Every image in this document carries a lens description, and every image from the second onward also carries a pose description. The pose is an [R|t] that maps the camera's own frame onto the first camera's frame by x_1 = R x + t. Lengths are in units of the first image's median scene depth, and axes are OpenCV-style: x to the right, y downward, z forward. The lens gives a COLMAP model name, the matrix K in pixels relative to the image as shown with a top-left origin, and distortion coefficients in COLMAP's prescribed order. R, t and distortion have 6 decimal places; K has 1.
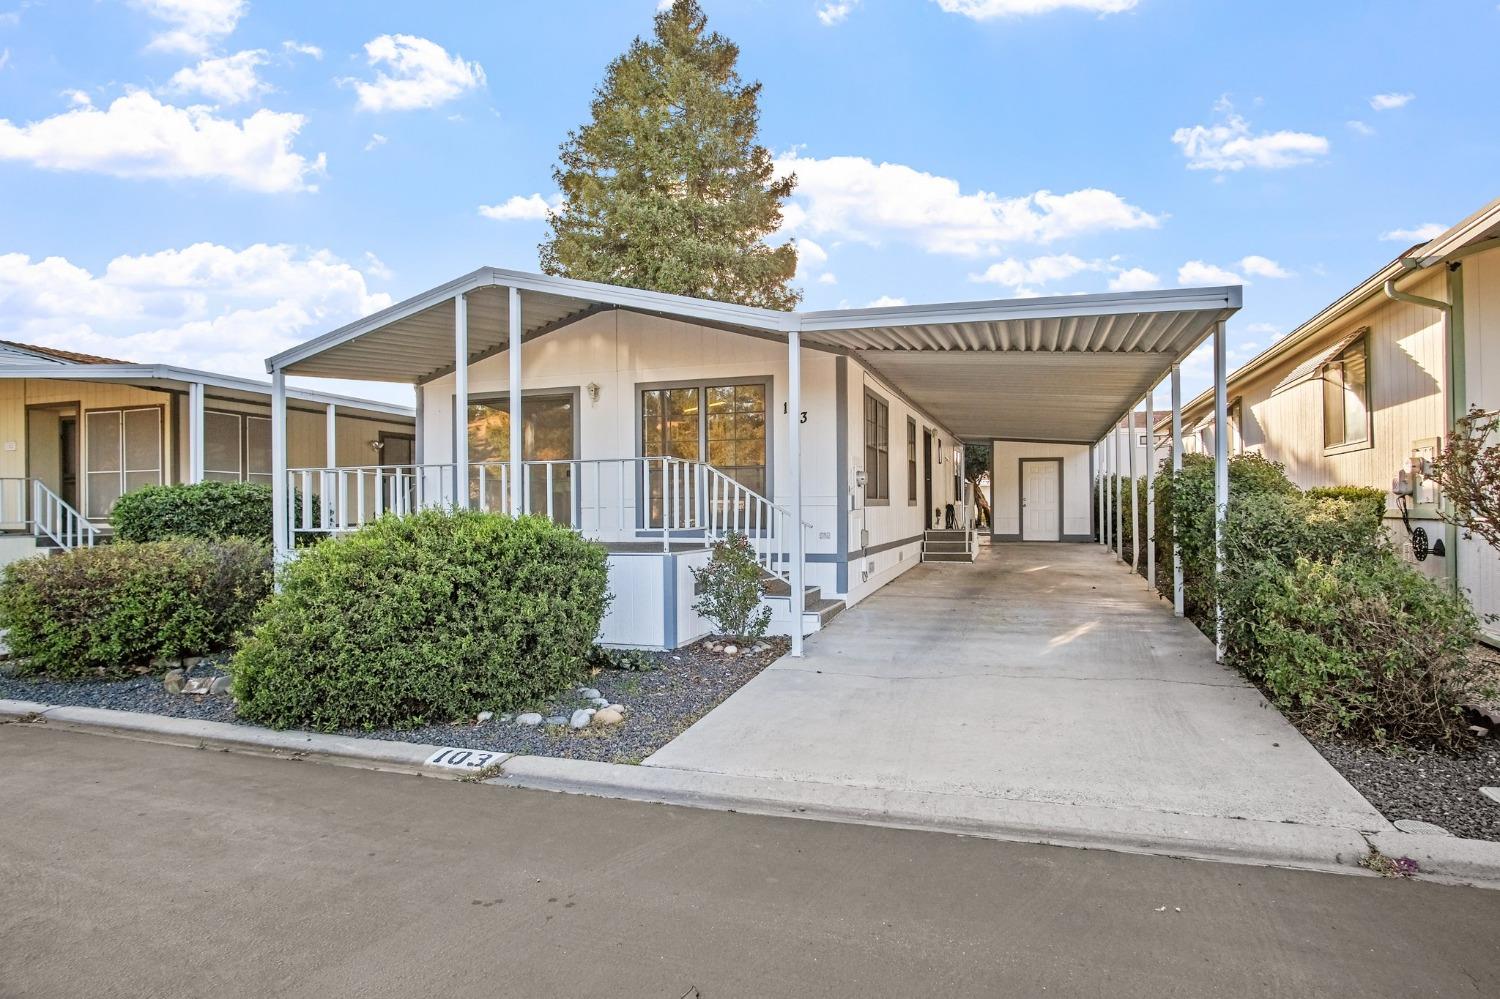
lens RADIAL K [[800.0, 0, 750.0], [0, 800.0, 499.5], [0, 0, 1]] dist [-0.022456, 0.000591]
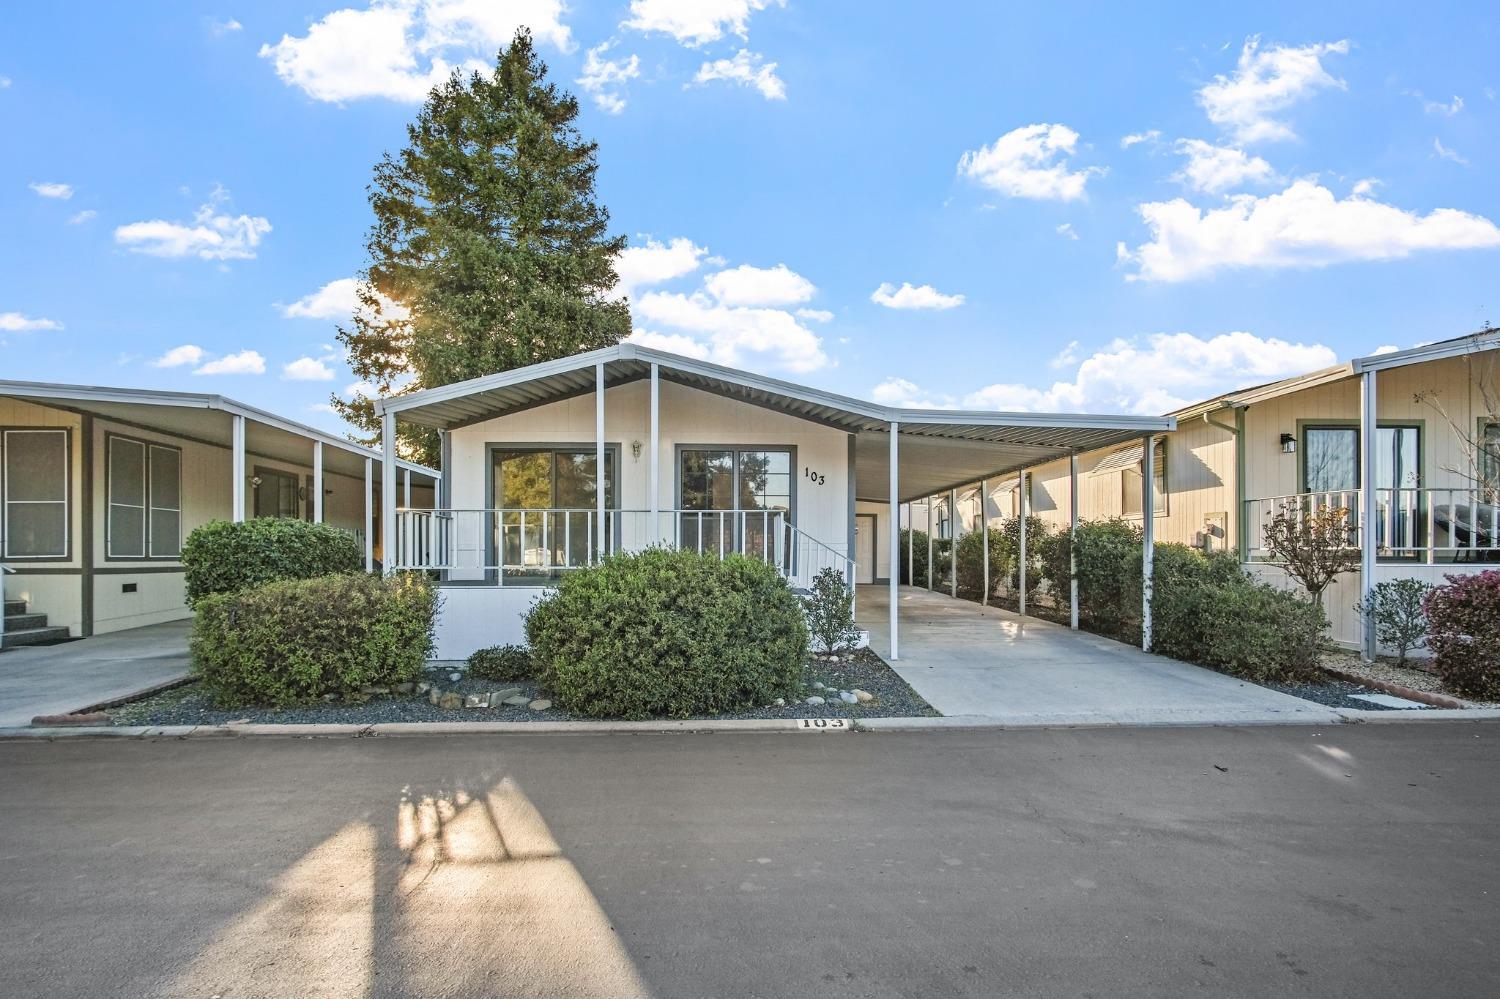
lens RADIAL K [[809.4, 0, 748.6], [0, 809.4, 541.4], [0, 0, 1]] dist [0.001913, 0.002108]
pose [[0.933719, 0.015676, 0.357664, -0.416090], [-0.012711, 0.999863, -0.010639, 0.007364], [-0.357782, 0.005388, 0.933790, -0.126172]]
